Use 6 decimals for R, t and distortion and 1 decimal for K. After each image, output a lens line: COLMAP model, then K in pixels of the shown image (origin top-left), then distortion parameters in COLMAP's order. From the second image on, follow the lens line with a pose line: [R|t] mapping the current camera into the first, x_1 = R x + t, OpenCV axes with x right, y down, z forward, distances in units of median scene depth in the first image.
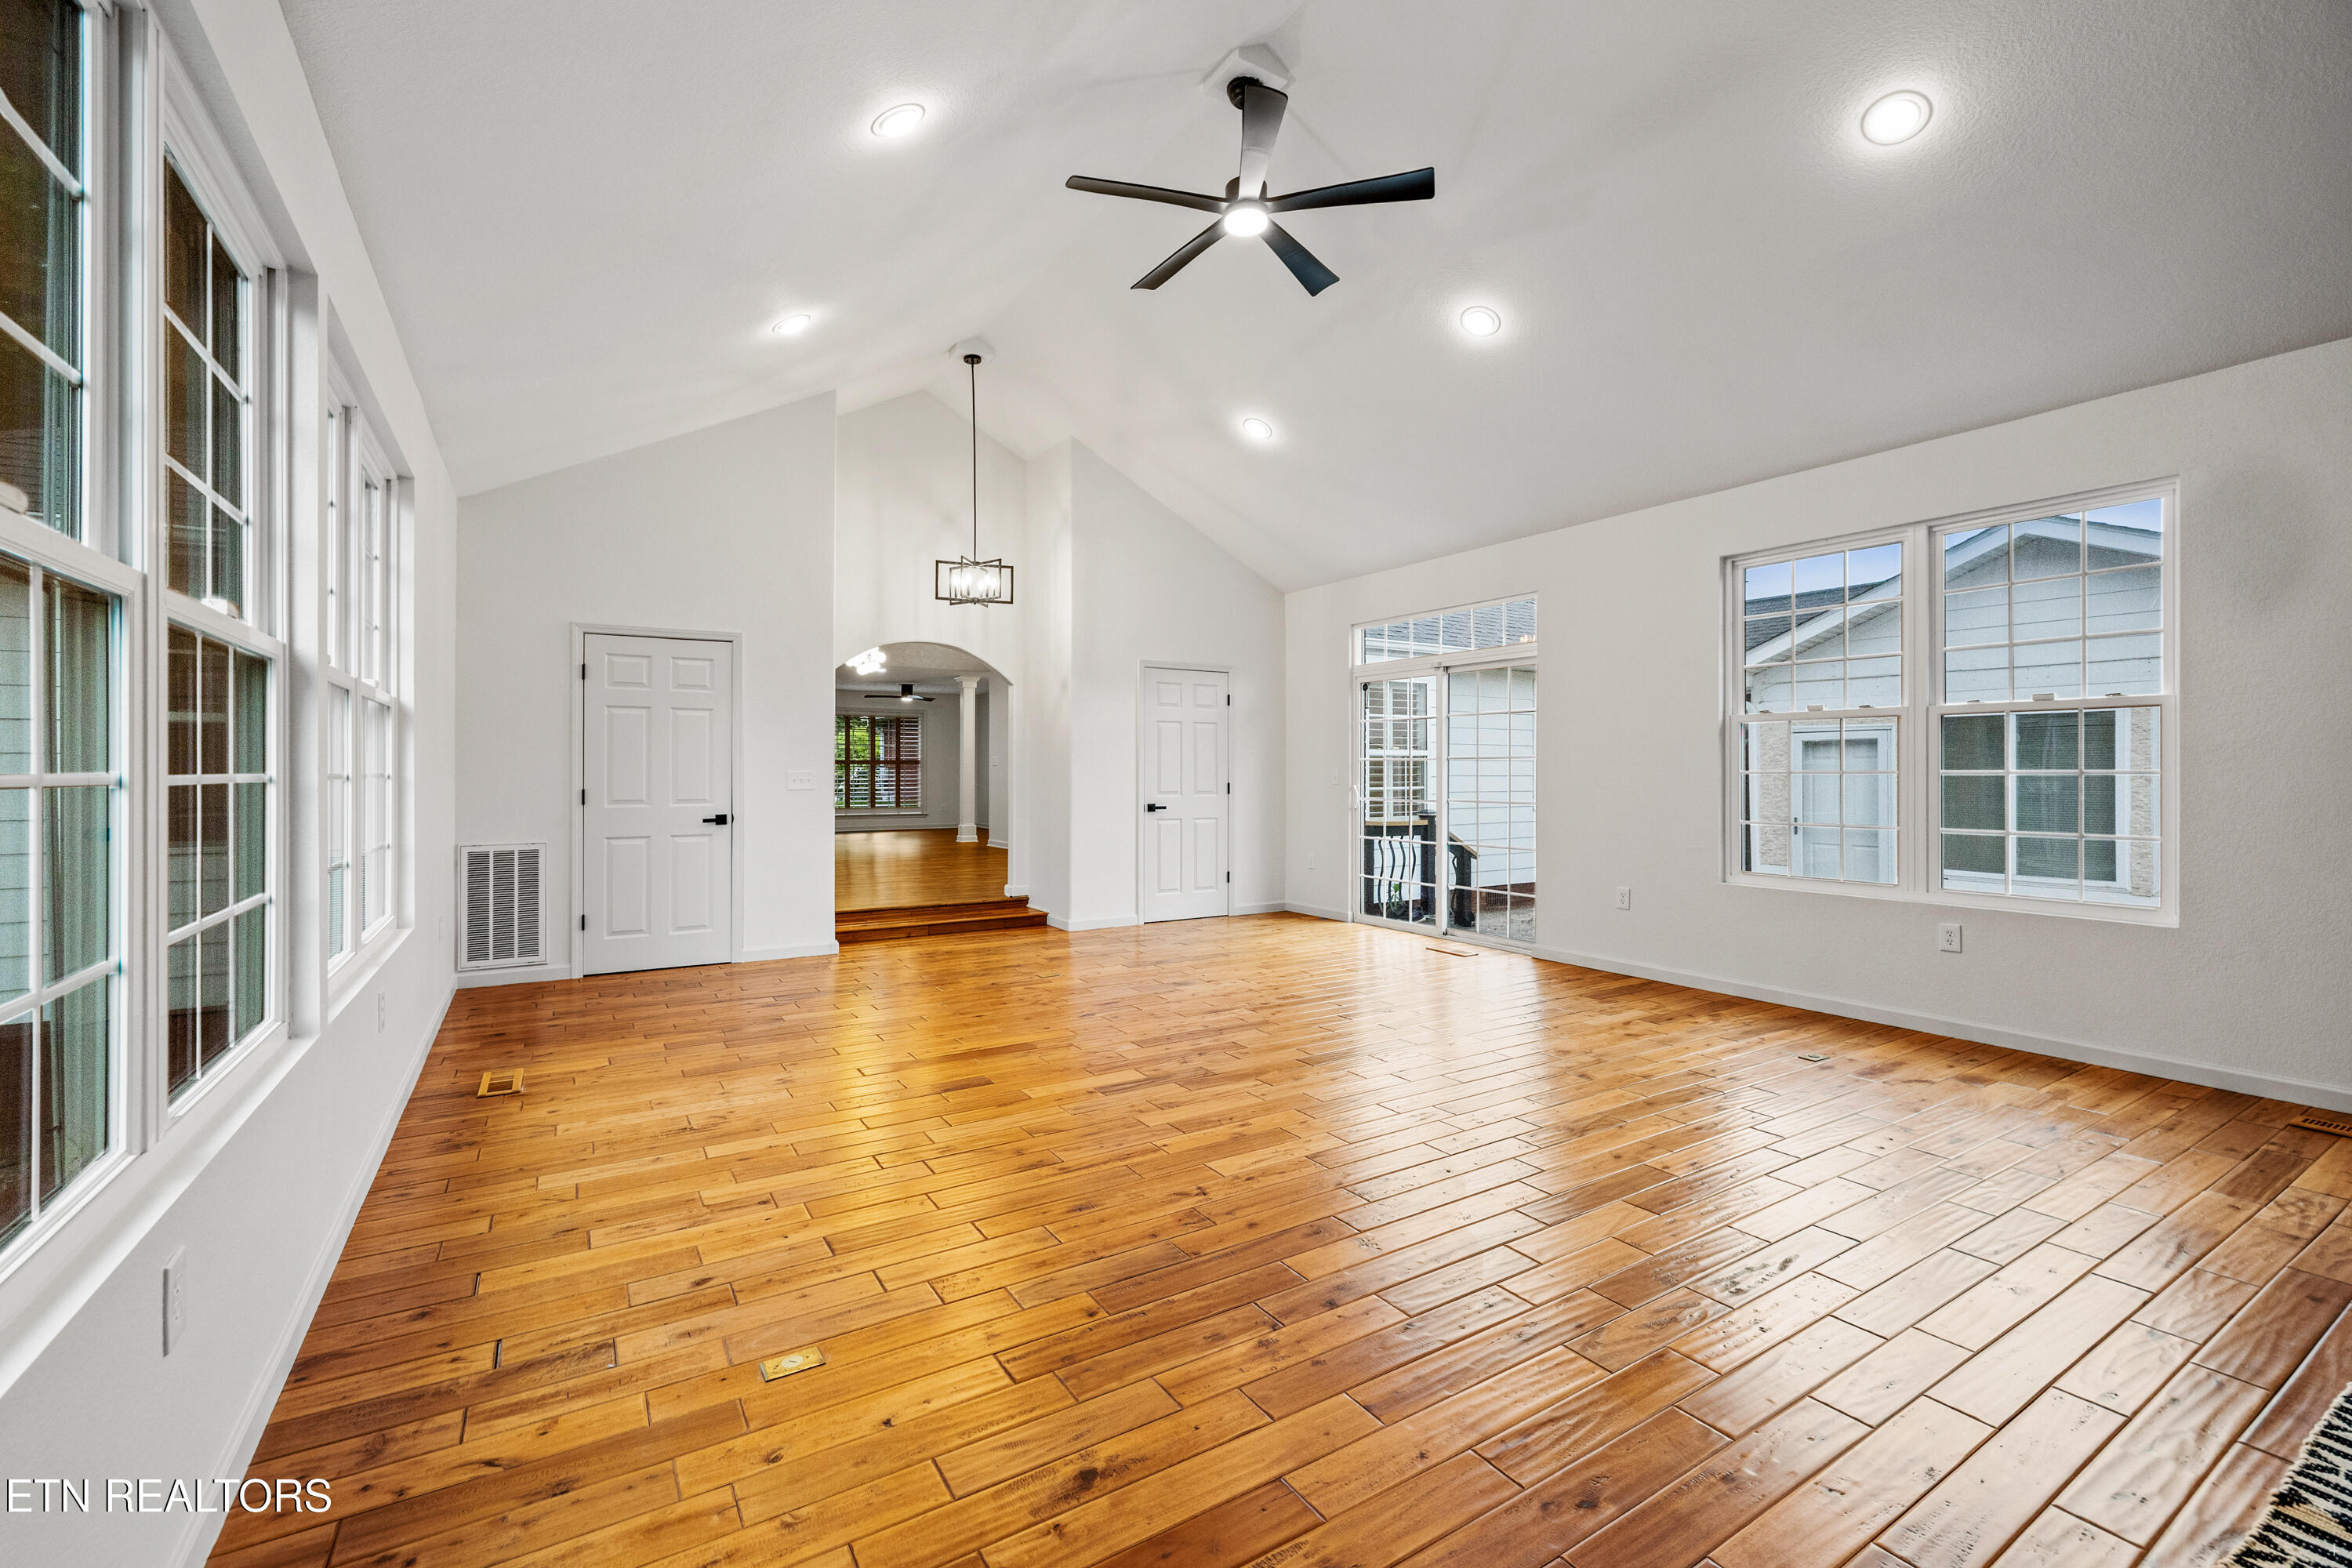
lens RADIAL K [[1017.1, 0, 1177.1], [0, 1017.1, 789.3], [0, 0, 1]] dist [0.018837, -0.000105]
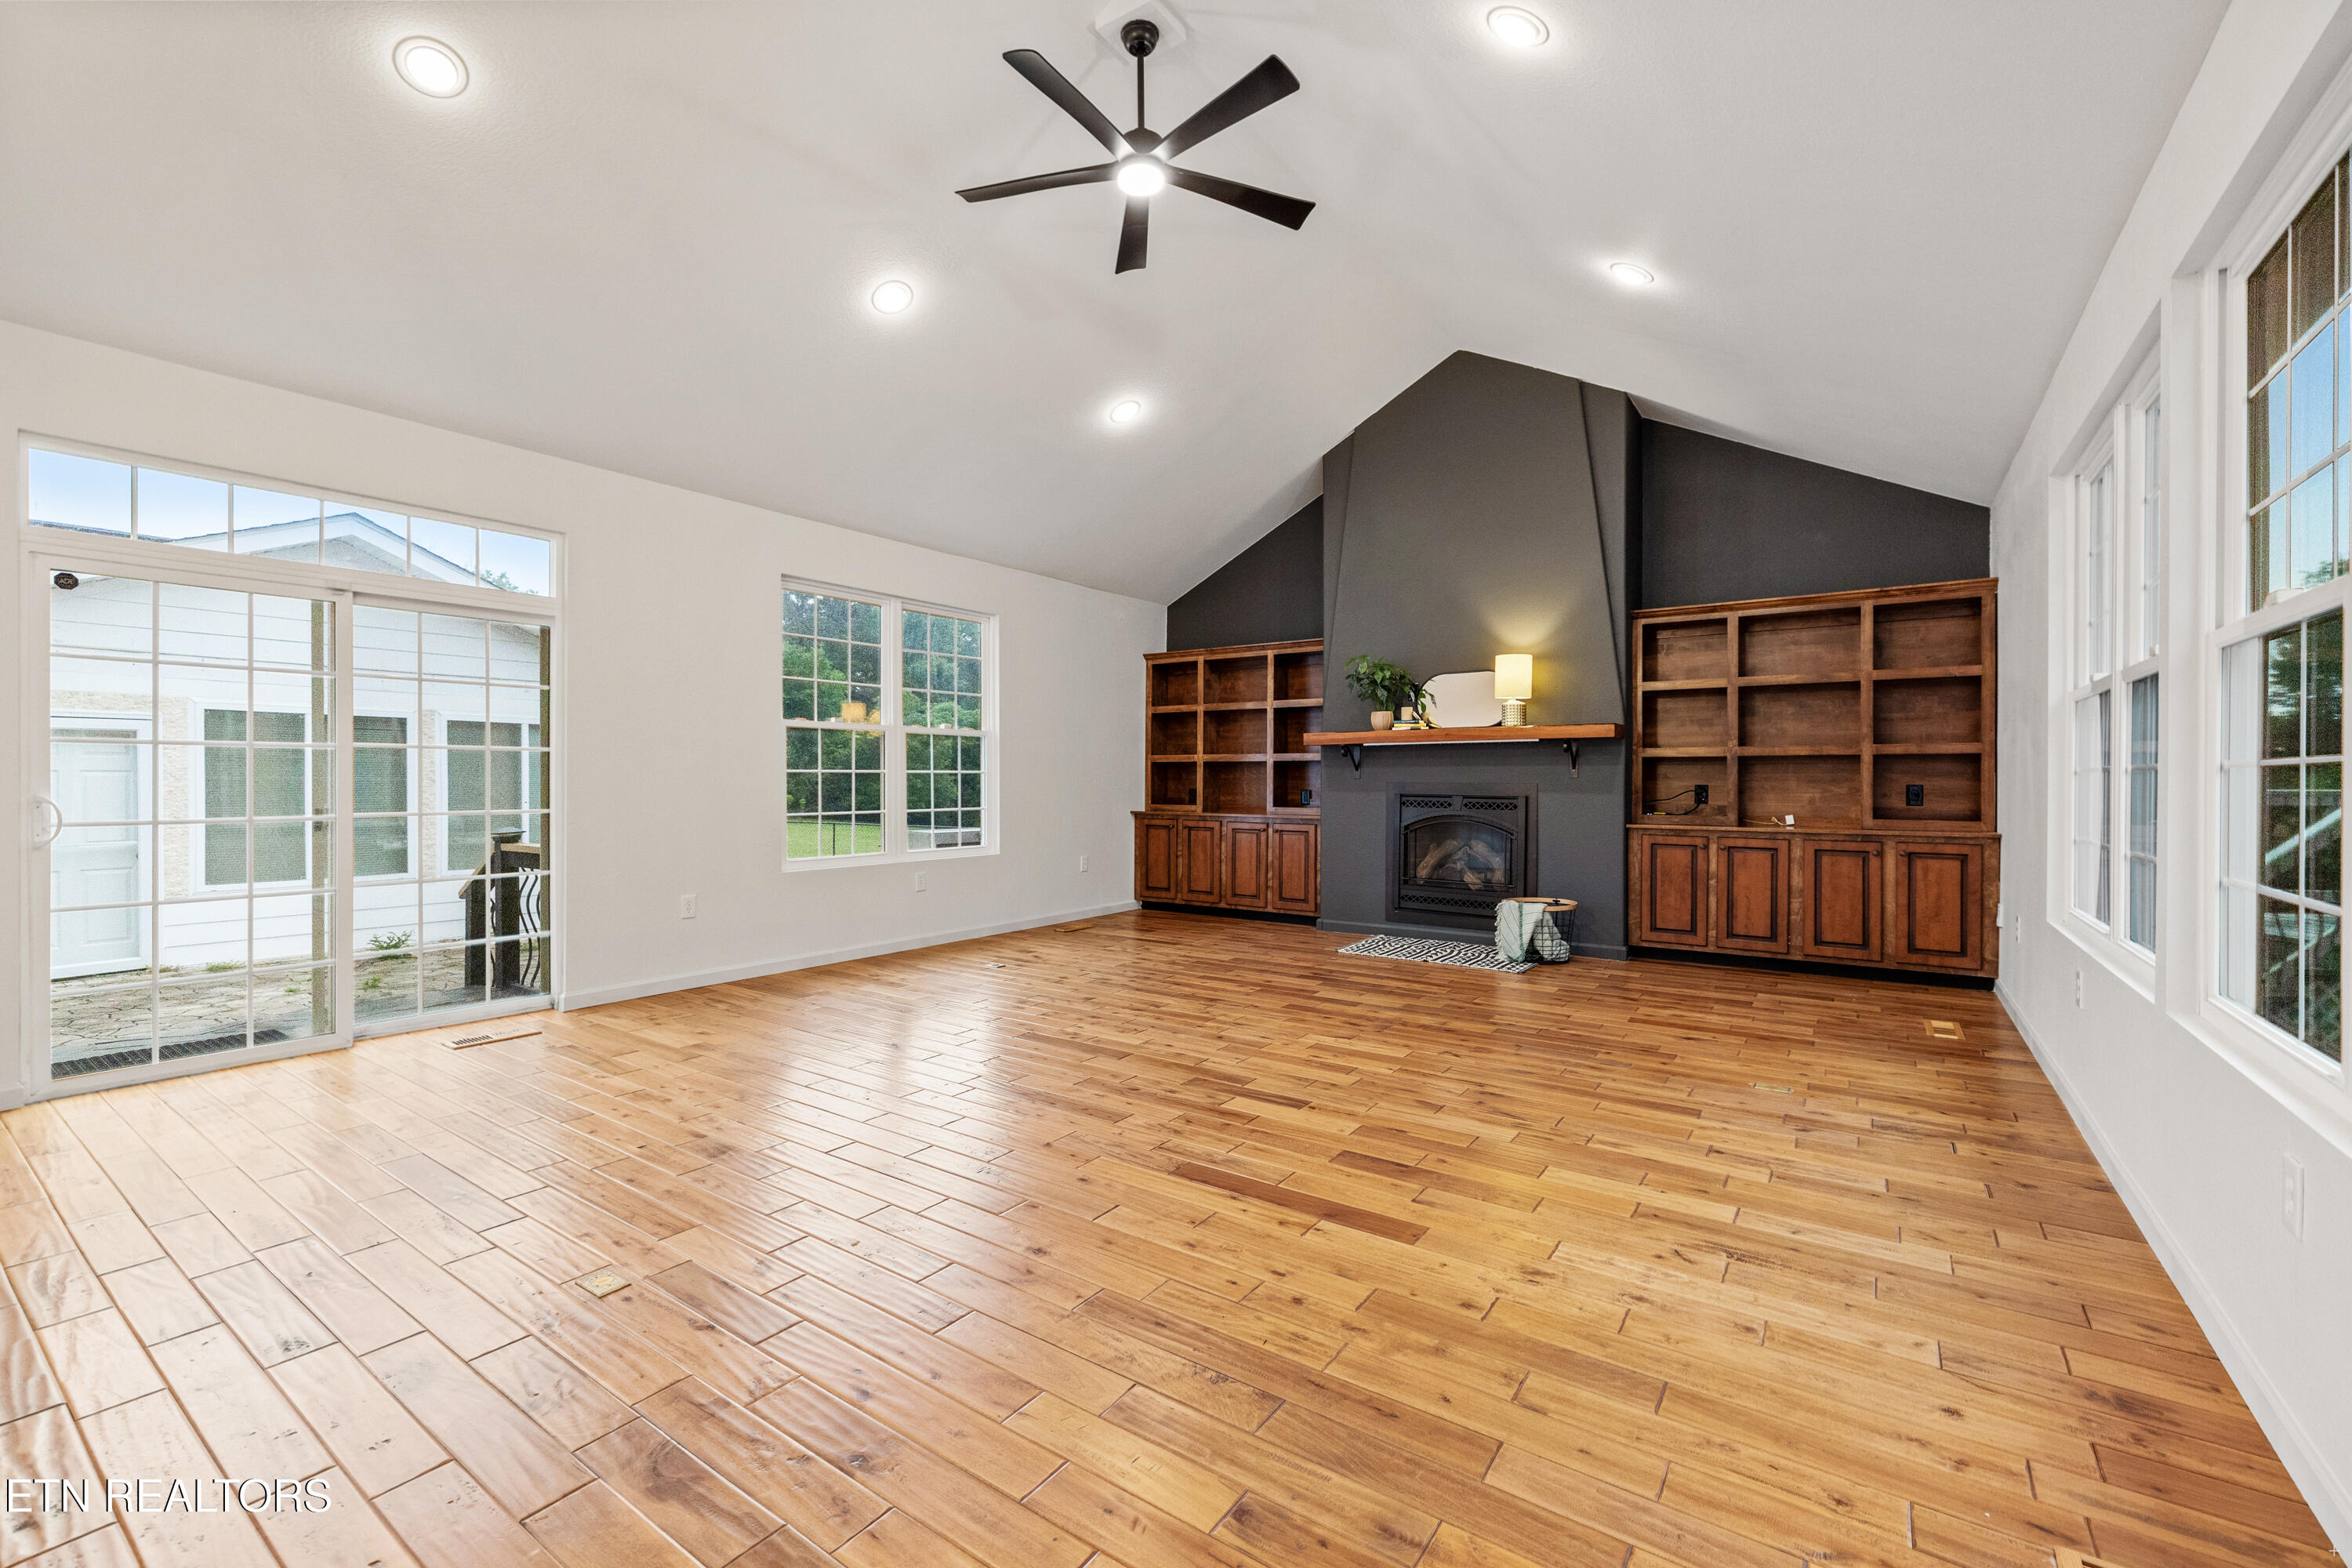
lens RADIAL K [[970.5, 0, 1176.0], [0, 970.5, 784.0], [0, 0, 1]] dist [0.002926, 0.000240]
pose [[-0.392447, -0.004275, 0.919765, -0.951619], [0.015264, 0.999821, 0.011160, -0.012667], [-0.919648, 0.018419, -0.392311, 1.625753]]
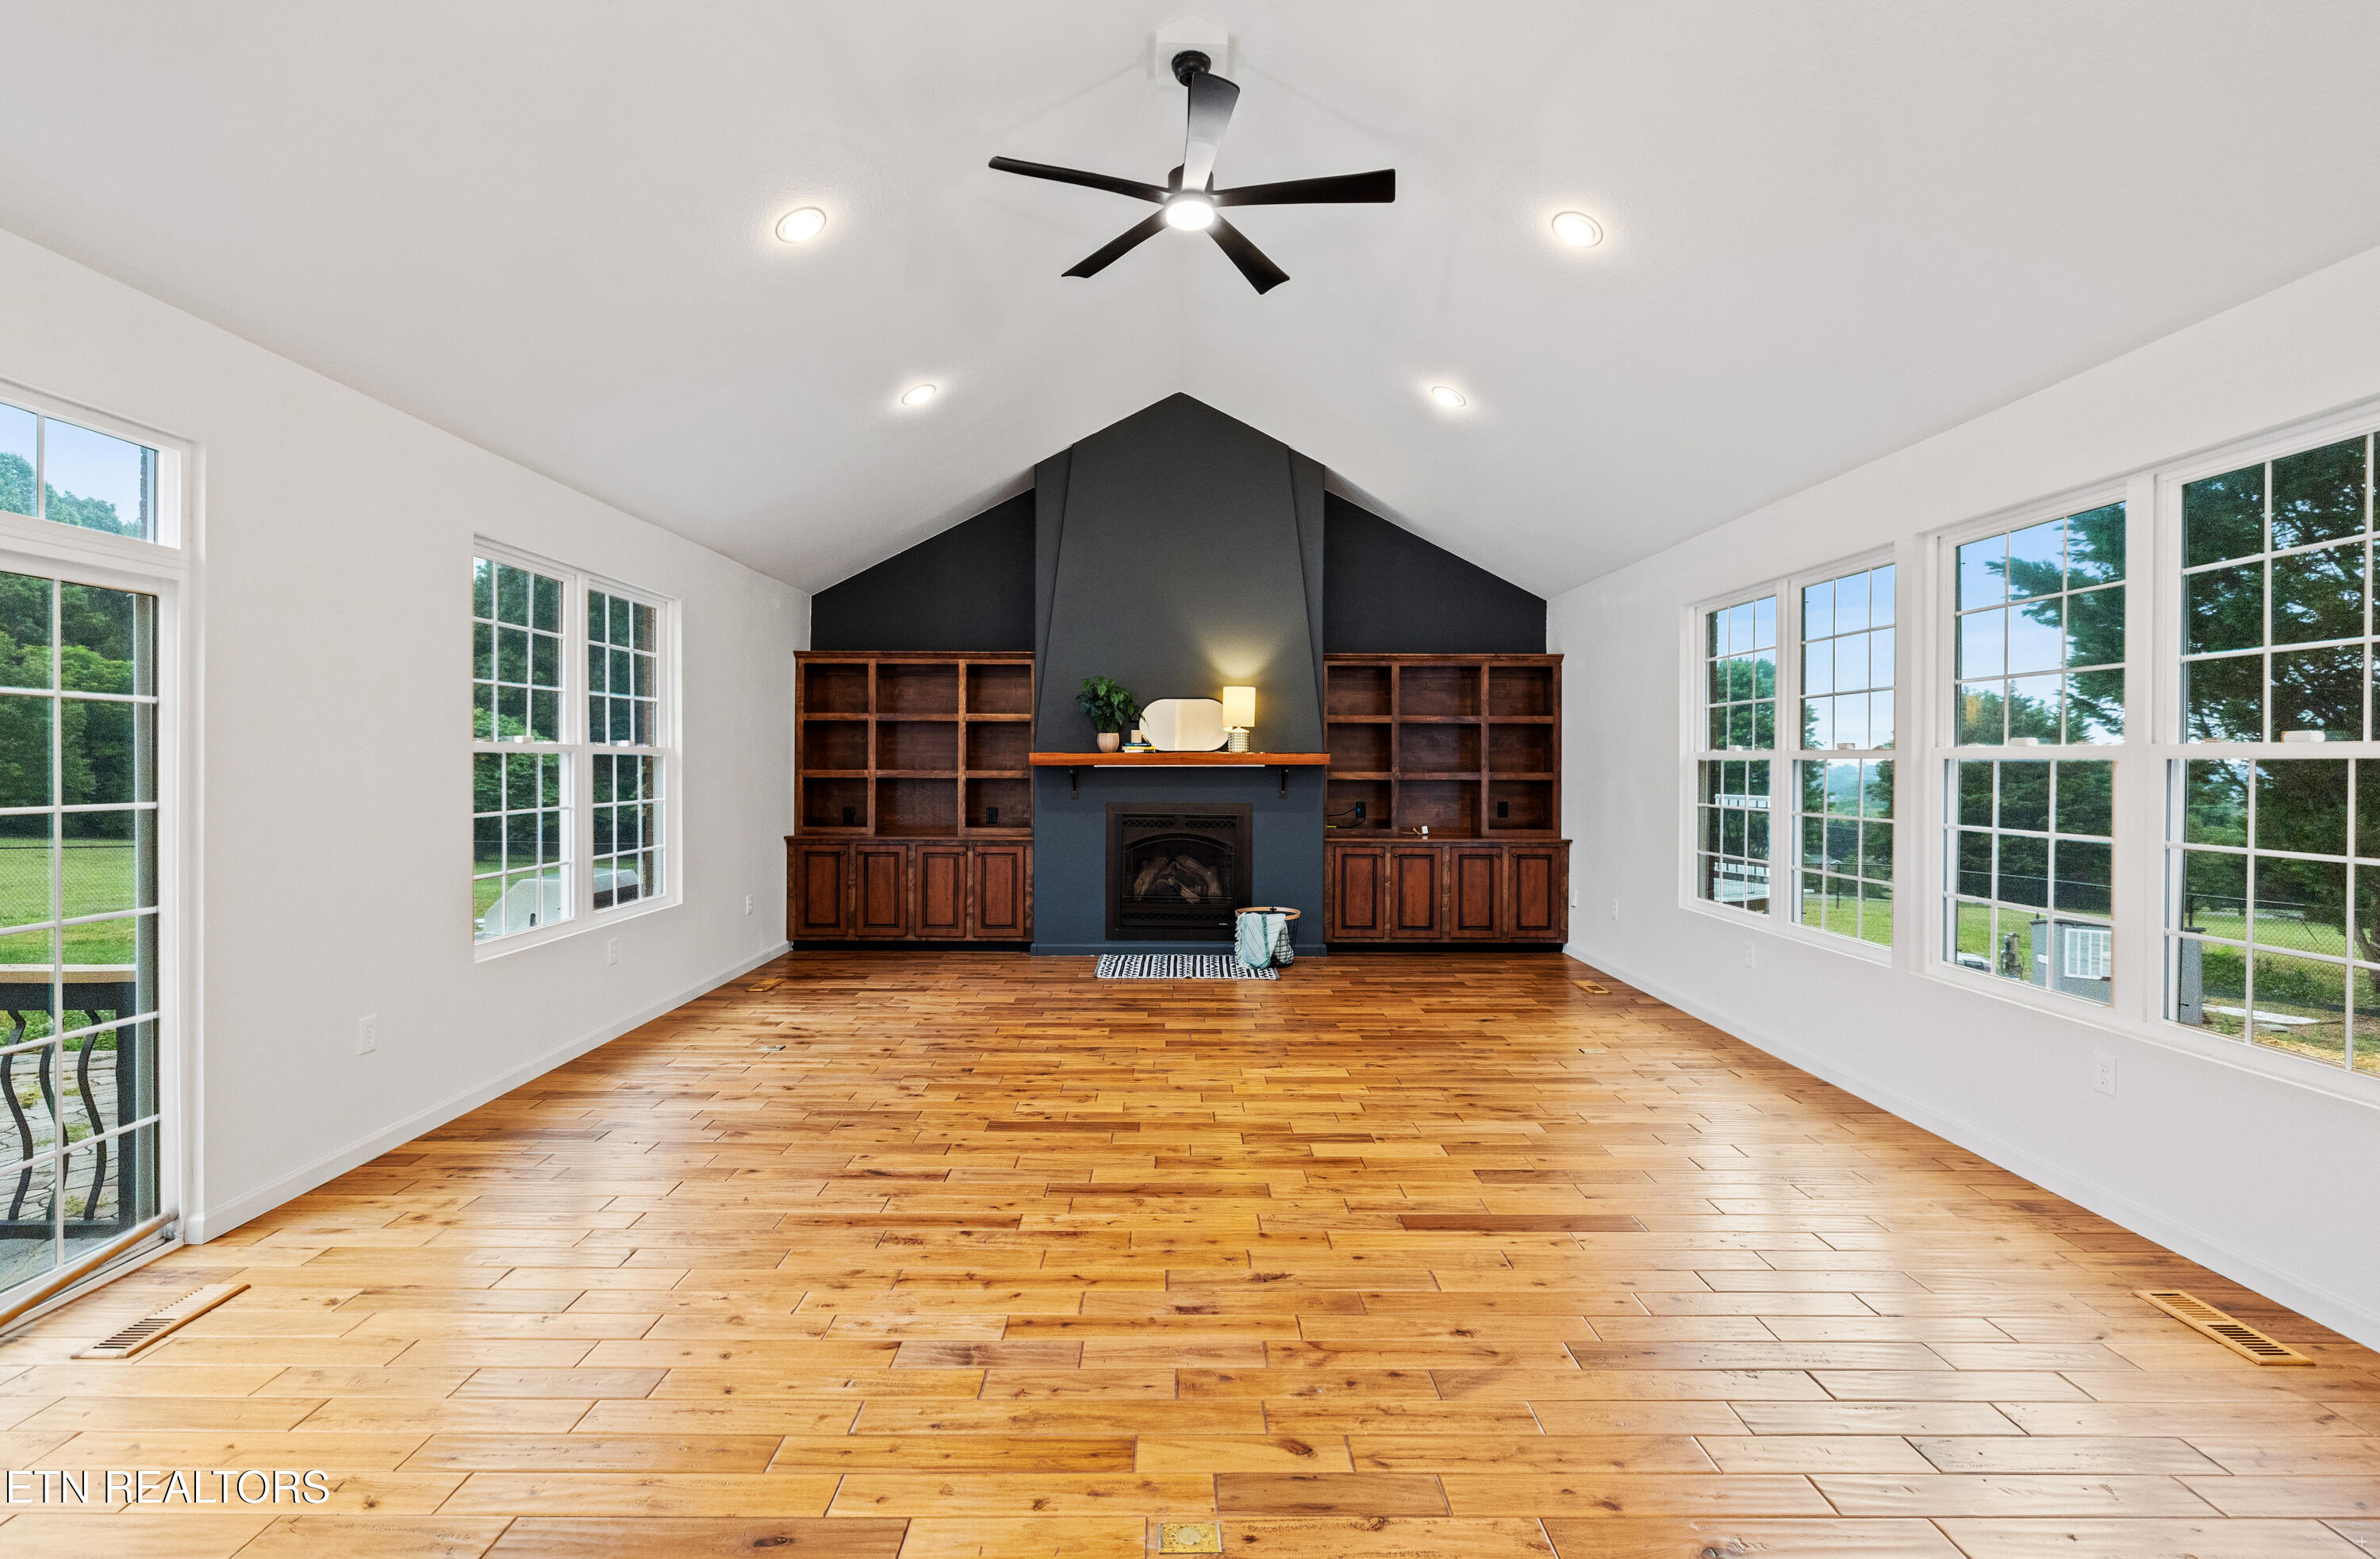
lens RADIAL K [[1010.9, 0, 1185.0], [0, 1010.9, 768.0], [0, 0, 1]] dist [0.000572, 0.000043]
pose [[-0.849260, -0.003900, 0.527961, -0.500909], [0.006549, 0.999818, 0.017919, -0.101500], [-0.527934, 0.018676, -0.849080, 2.173571]]
